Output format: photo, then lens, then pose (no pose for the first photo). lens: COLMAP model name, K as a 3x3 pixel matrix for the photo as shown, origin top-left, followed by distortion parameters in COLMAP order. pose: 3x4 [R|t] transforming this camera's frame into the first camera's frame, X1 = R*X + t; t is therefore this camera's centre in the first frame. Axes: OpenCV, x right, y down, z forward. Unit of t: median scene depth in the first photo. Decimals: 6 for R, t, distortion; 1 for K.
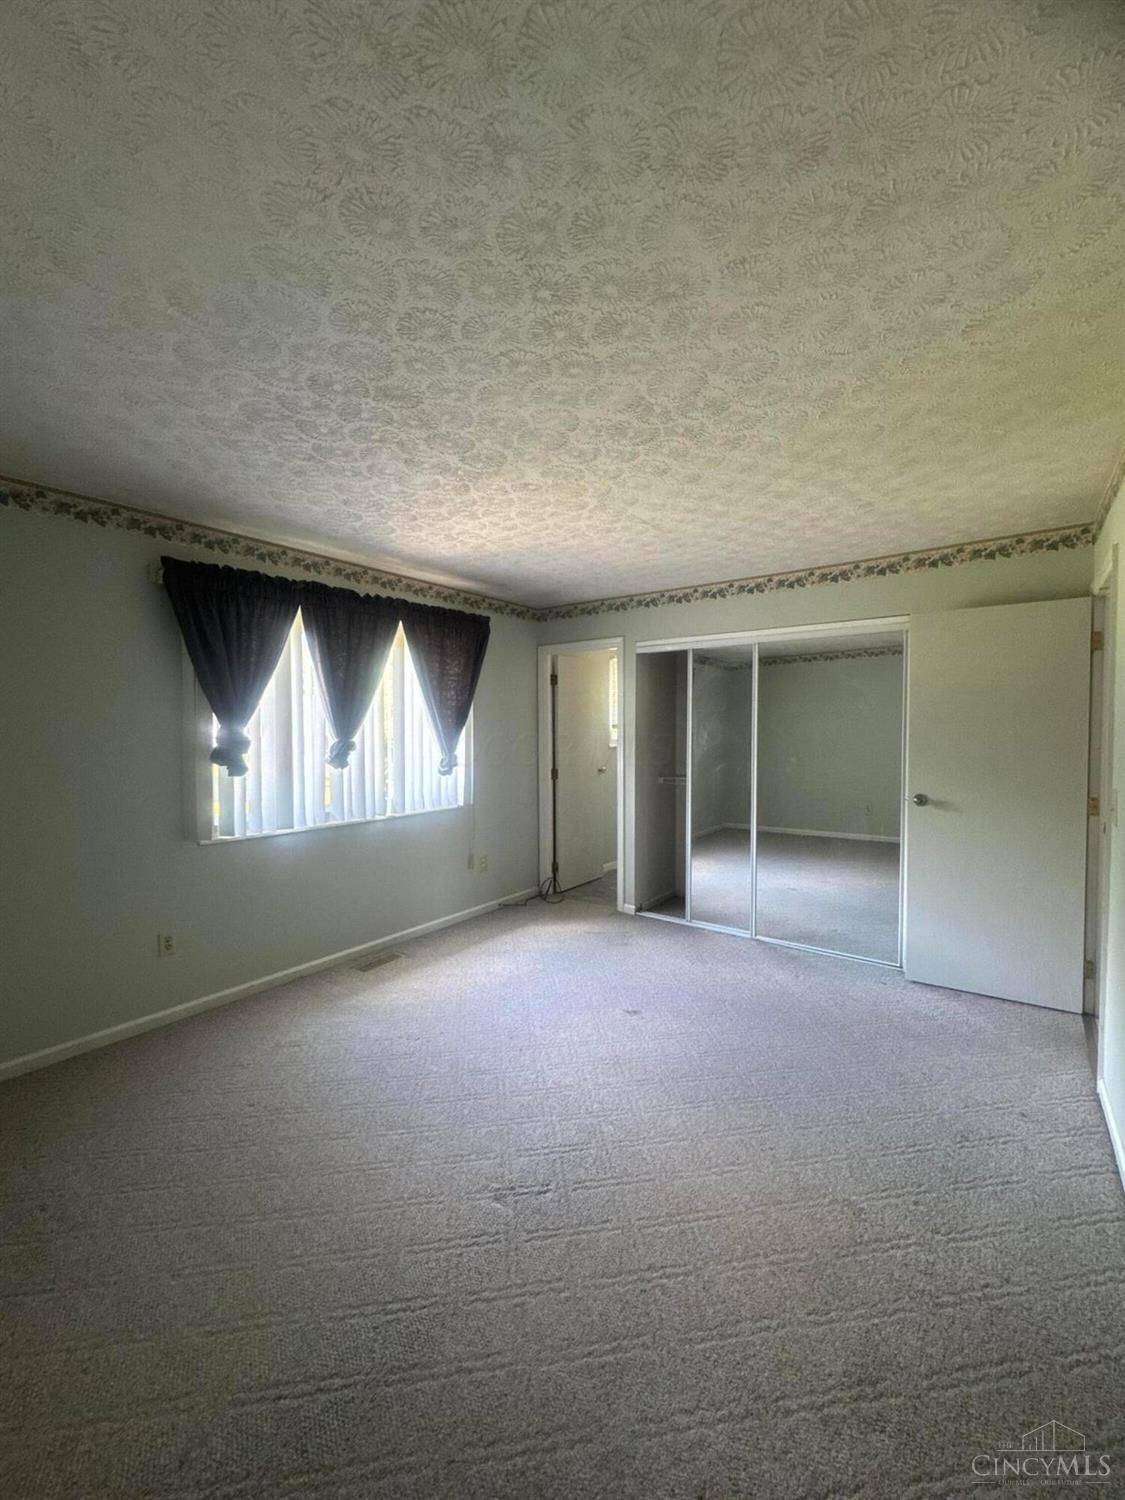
lens RADIAL K [[599.6, 0, 561.9], [0, 599.6, 747.6], [0, 0, 1]] dist [-0.005953, 0.001125]
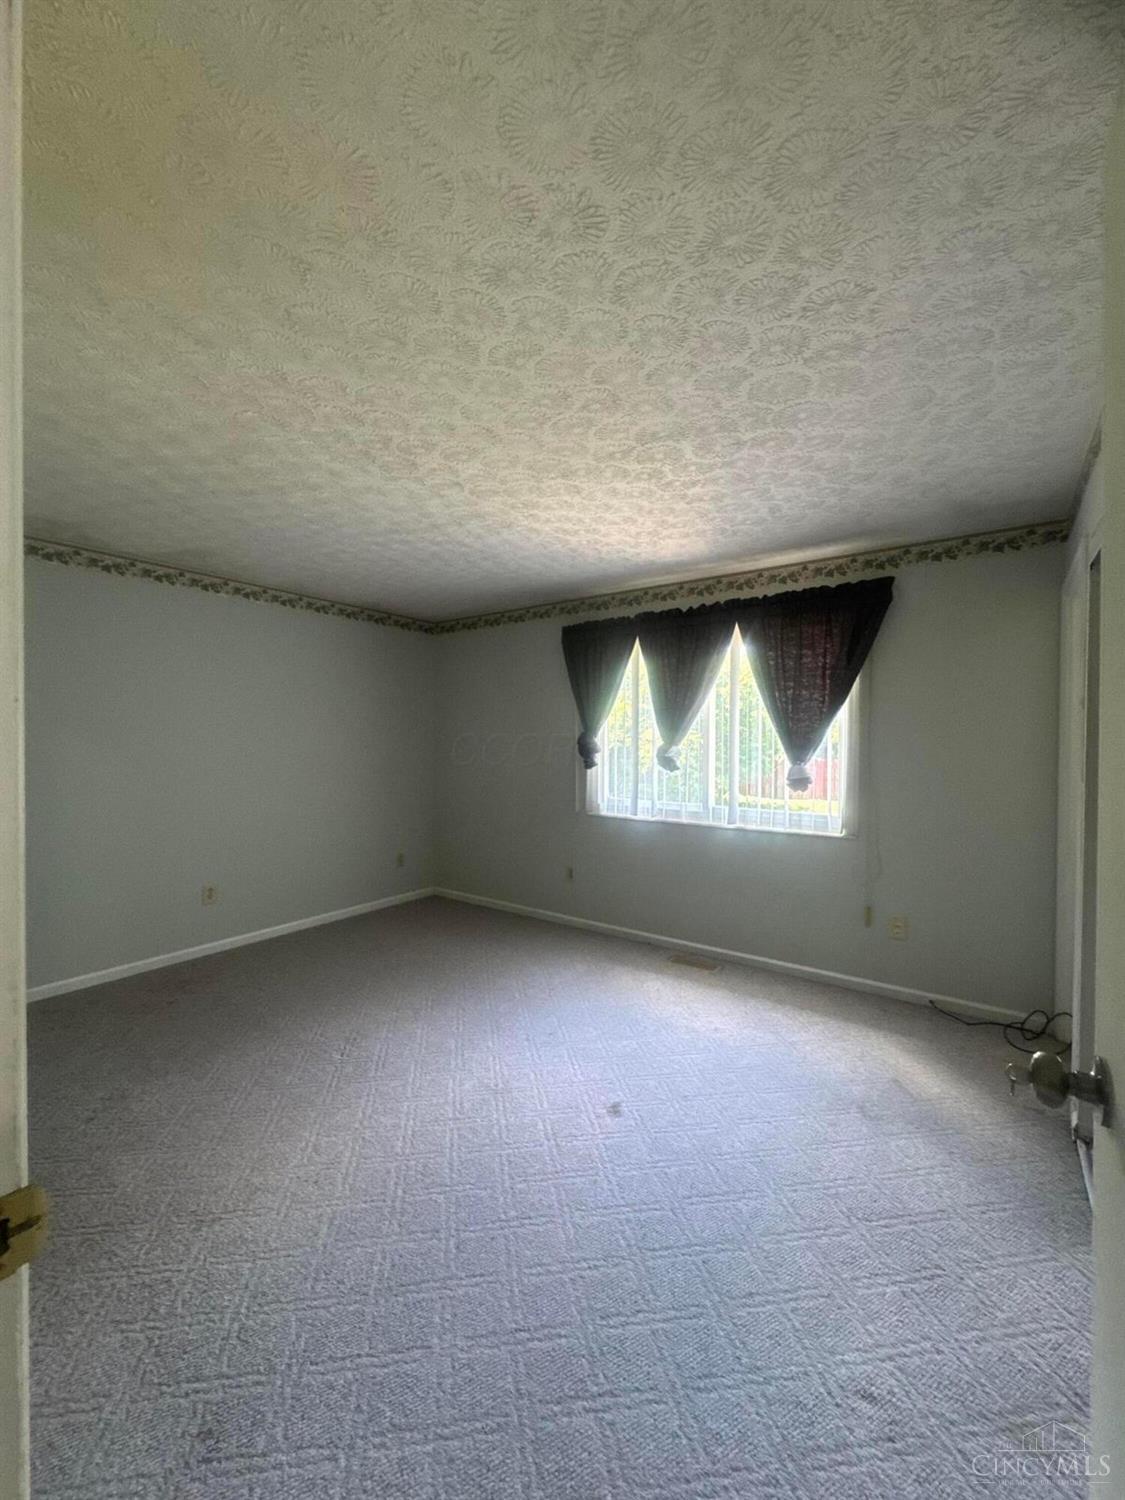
lens RADIAL K [[599.6, 0, 561.9], [0, 599.6, 747.6], [0, 0, 1]] dist [-0.005953, 0.001125]
pose [[0.018045, 0.014580, -0.999731, 0.714701], [-0.036154, 0.999249, 0.013921, -0.016149], [0.999183, 0.035893, 0.018559, 0.751150]]
